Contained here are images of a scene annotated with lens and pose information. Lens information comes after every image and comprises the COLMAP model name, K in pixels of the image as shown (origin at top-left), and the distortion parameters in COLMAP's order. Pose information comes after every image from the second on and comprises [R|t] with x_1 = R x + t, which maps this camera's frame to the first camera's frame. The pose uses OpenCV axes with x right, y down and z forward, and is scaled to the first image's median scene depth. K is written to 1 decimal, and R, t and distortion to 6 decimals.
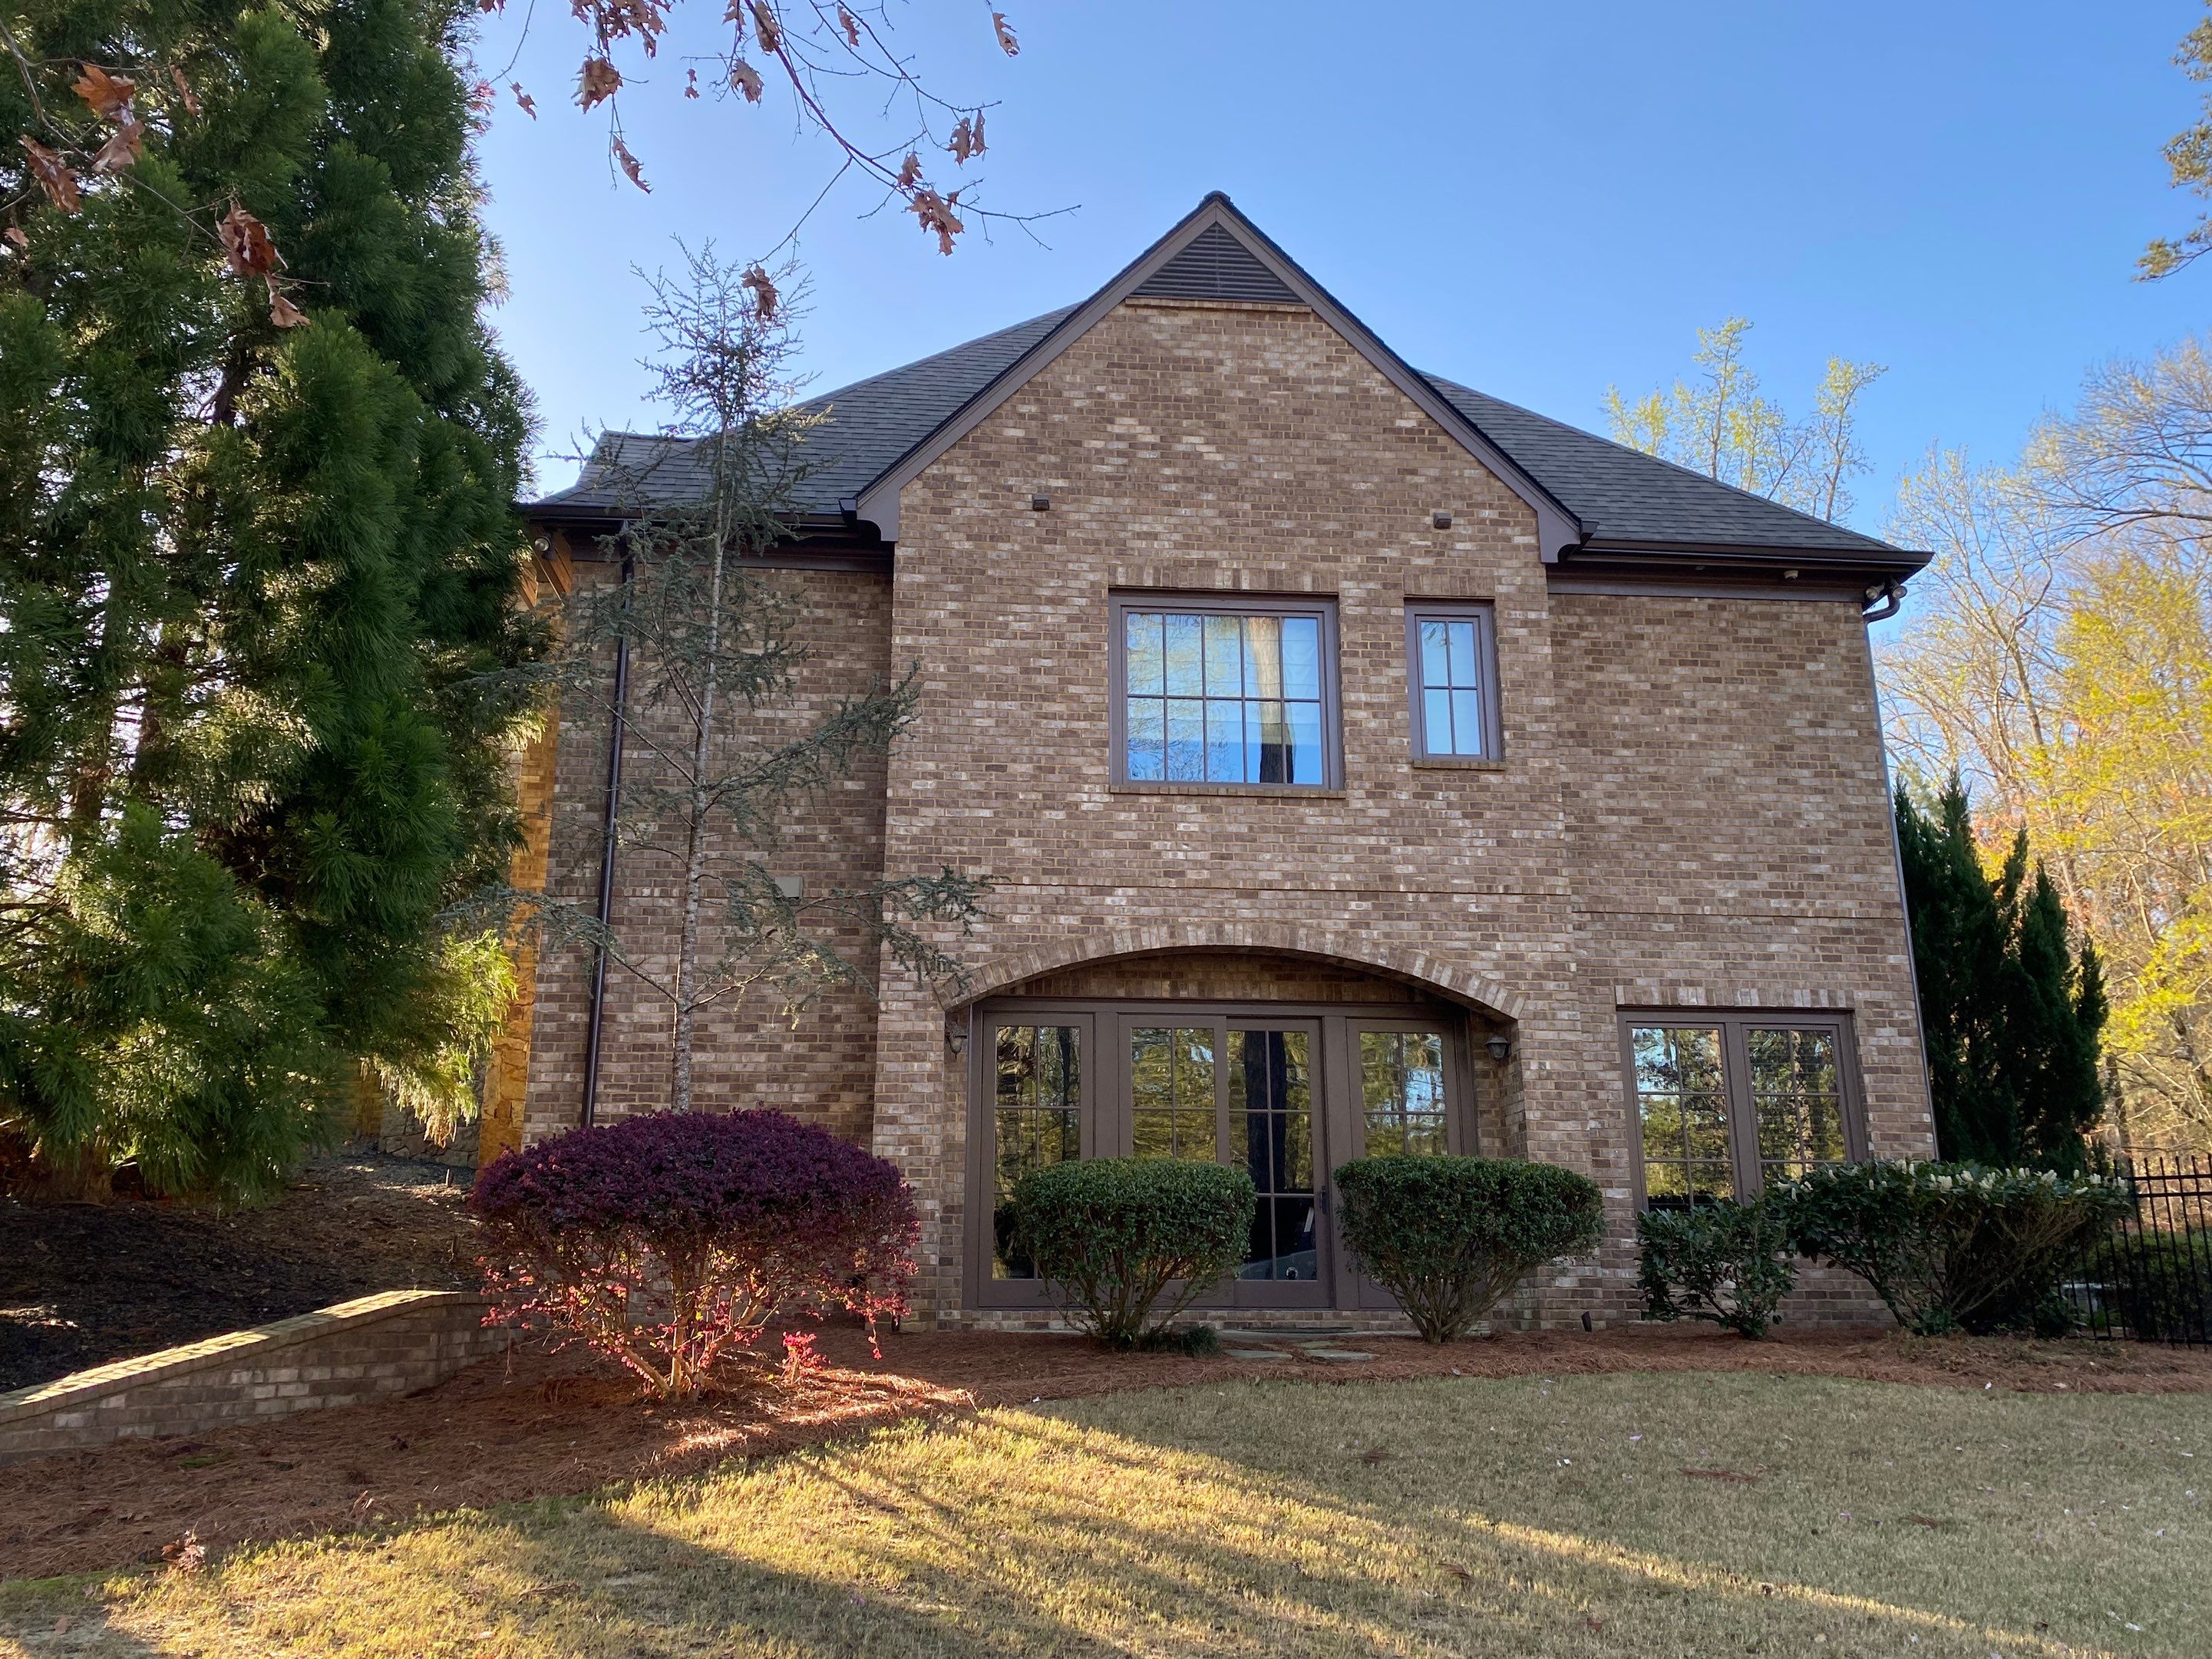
lens RADIAL K [[1448.1, 0, 1101.5], [0, 1448.1, 843.5], [0, 0, 1]] dist [0.159886, -0.330658]
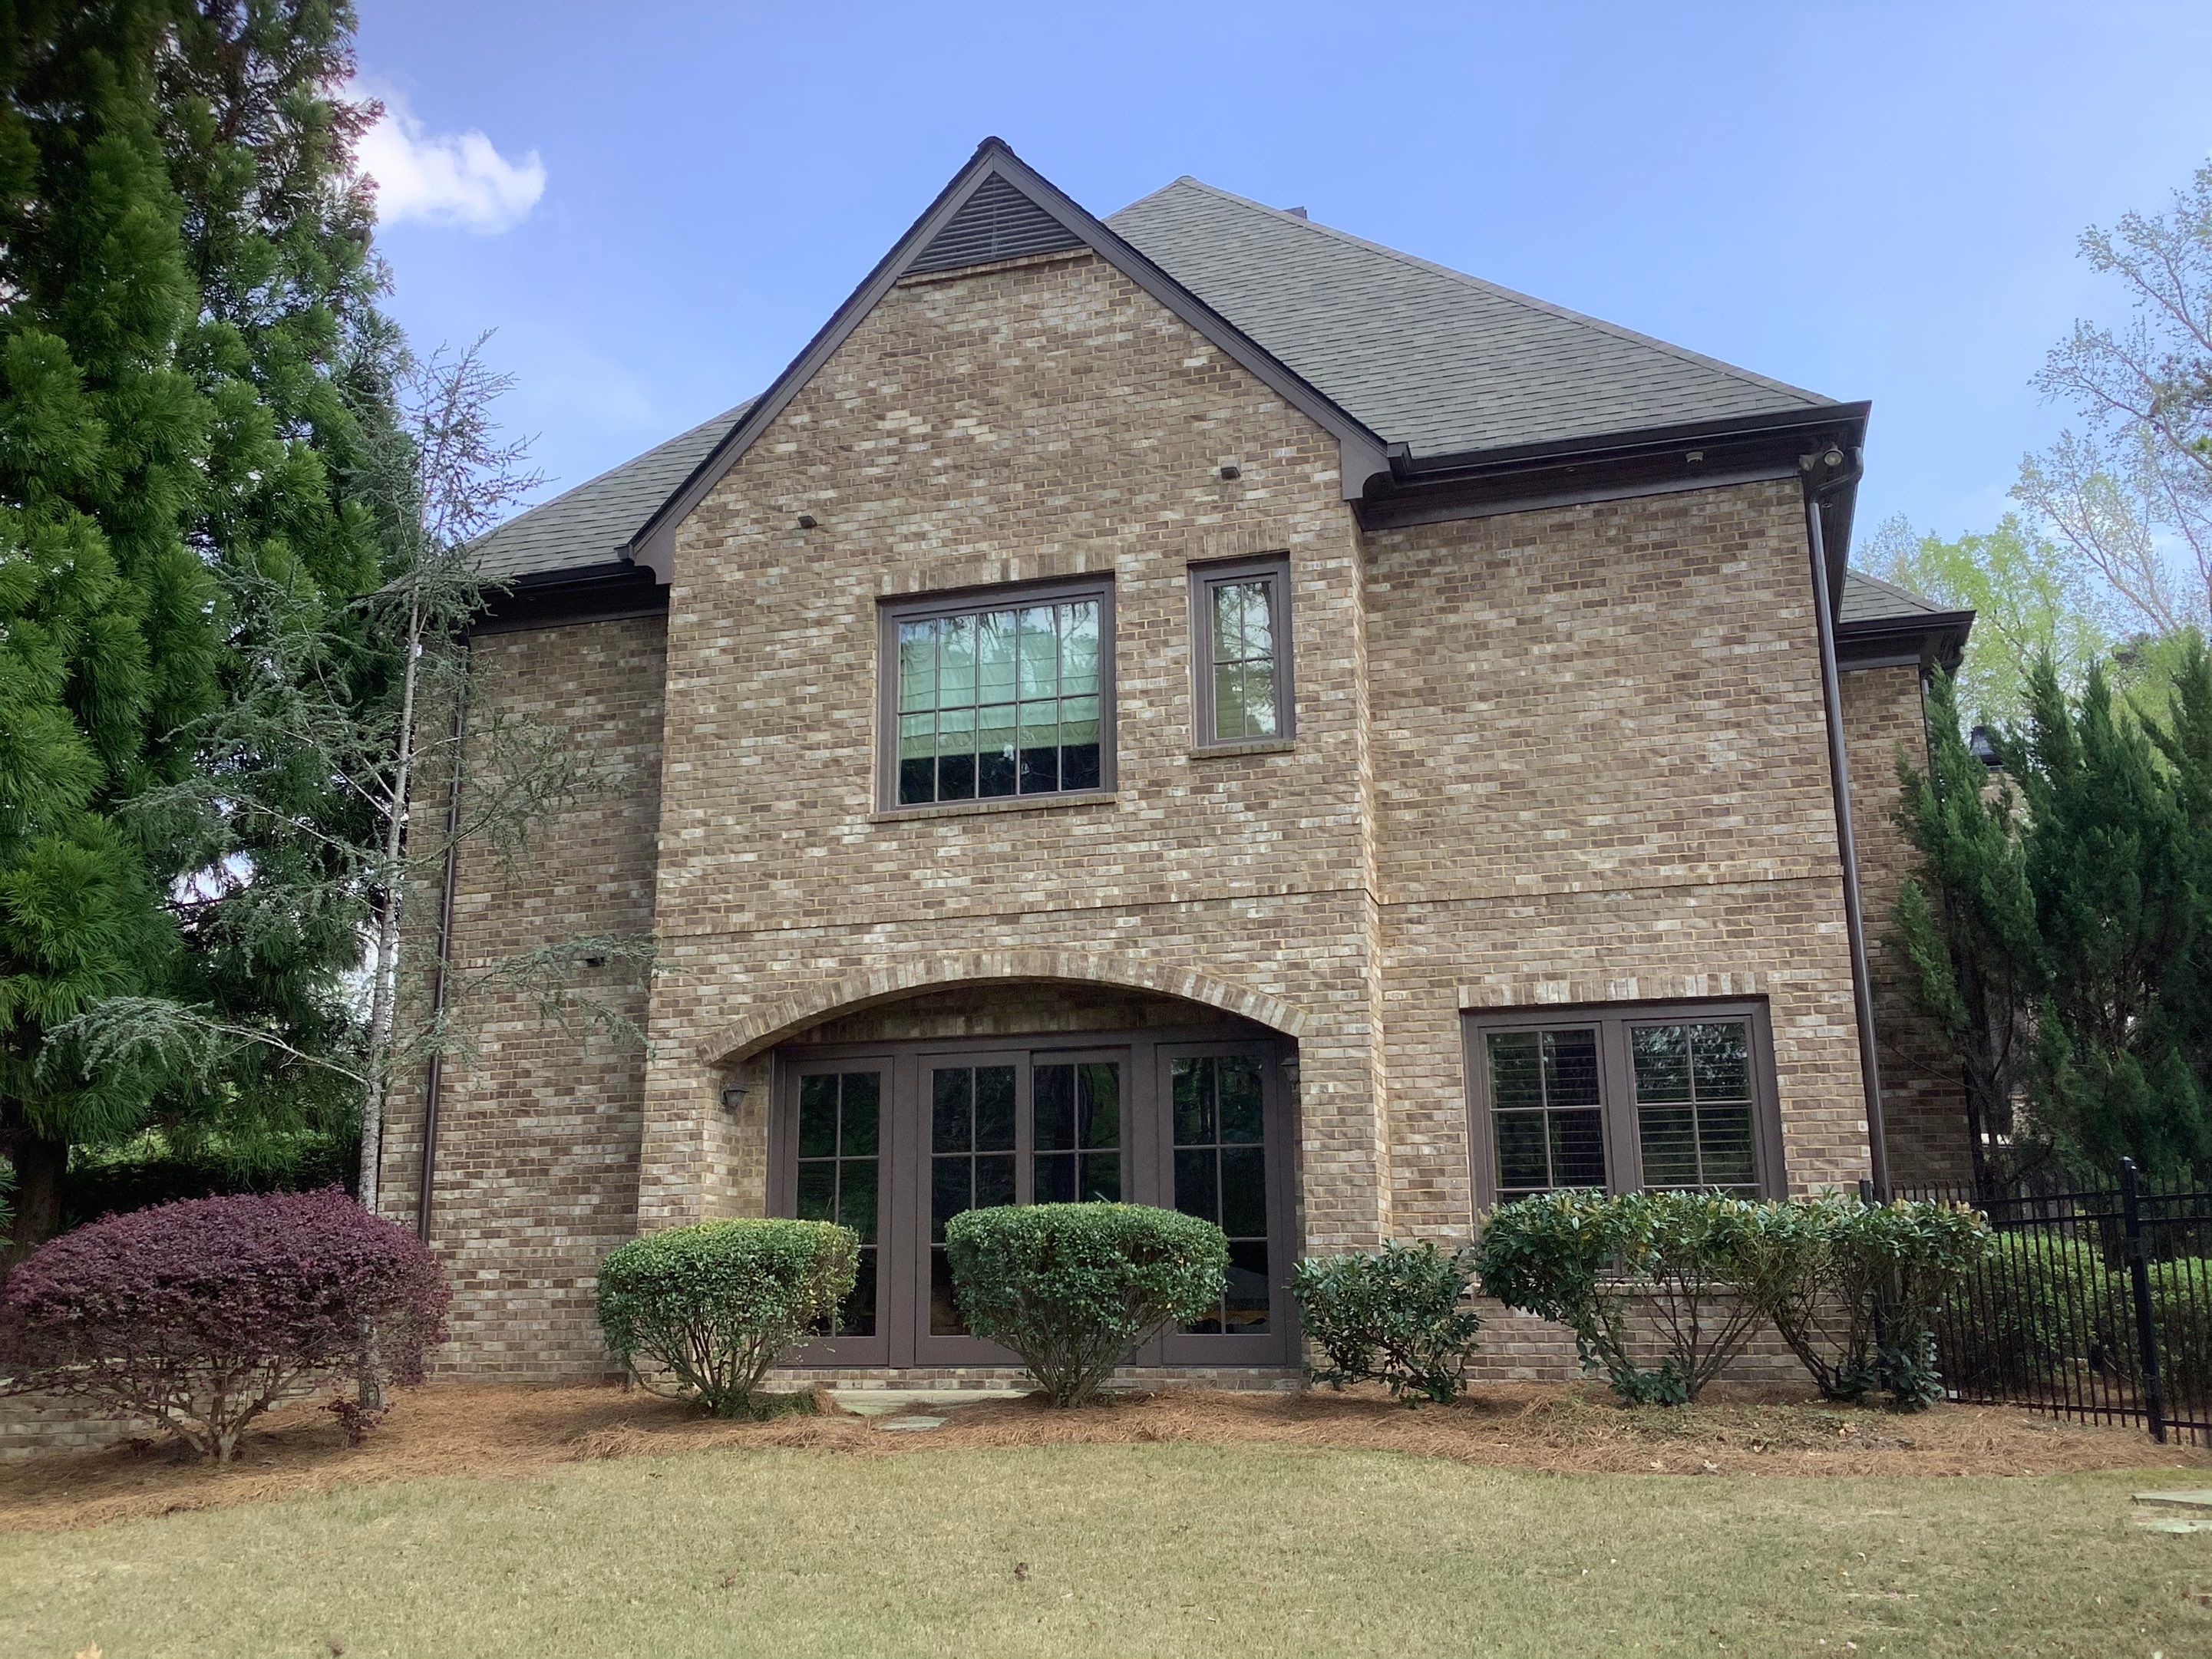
lens RADIAL K [[1753.4, 0, 1154.3], [0, 1753.4, 832.0], [0, 0, 1]] dist [0.059650, -0.001913]
pose [[0.943699, -0.095107, -0.316839, 0.514796], [0.102390, 0.994724, 0.006374, -0.016640], [0.314561, -0.038457, 0.948458, -0.017099]]
